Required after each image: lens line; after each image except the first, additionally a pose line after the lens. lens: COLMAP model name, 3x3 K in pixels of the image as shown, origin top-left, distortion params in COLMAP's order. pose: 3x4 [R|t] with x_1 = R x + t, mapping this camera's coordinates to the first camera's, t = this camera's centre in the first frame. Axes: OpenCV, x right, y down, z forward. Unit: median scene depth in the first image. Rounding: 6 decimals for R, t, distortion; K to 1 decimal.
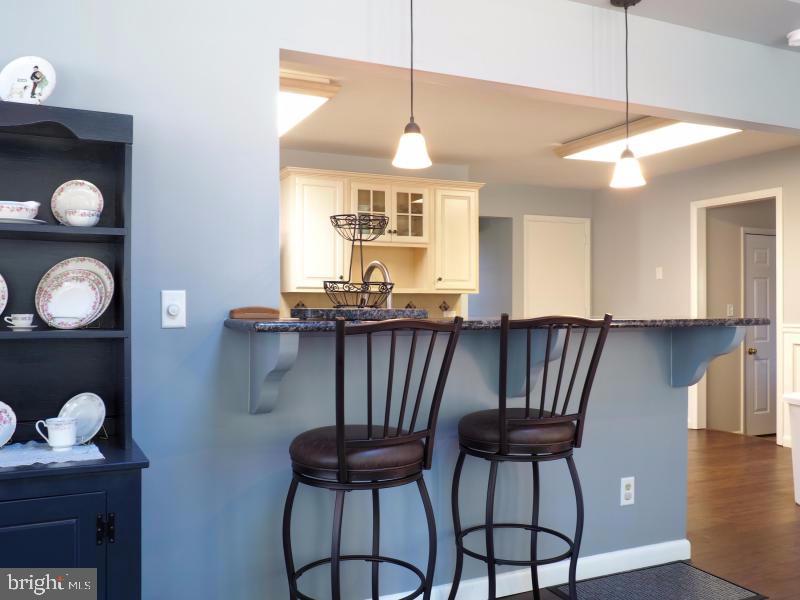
lens RADIAL K [[714.8, 0, 400.0], [0, 714.8, 300.0], [0, 0, 1]] dist [-0.009567, -0.004699]
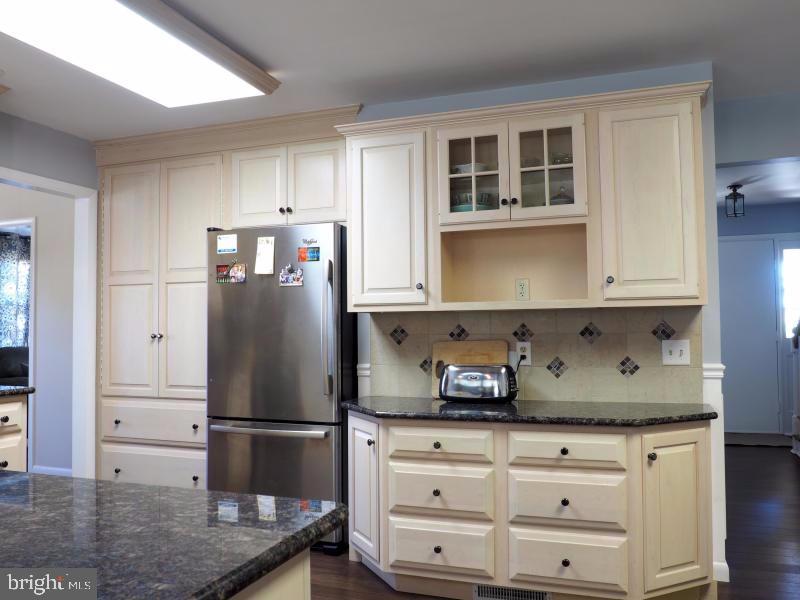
lens RADIAL K [[670.5, 0, 400.0], [0, 670.5, 300.0], [0, 0, 1]] dist [-0.052204, 0.006250]
pose [[0.704471, -0.038706, -0.708677, 0.298014], [0.018000, 0.999165, -0.036679, 0.000703], [0.709505, 0.013084, 0.704579, 0.555274]]
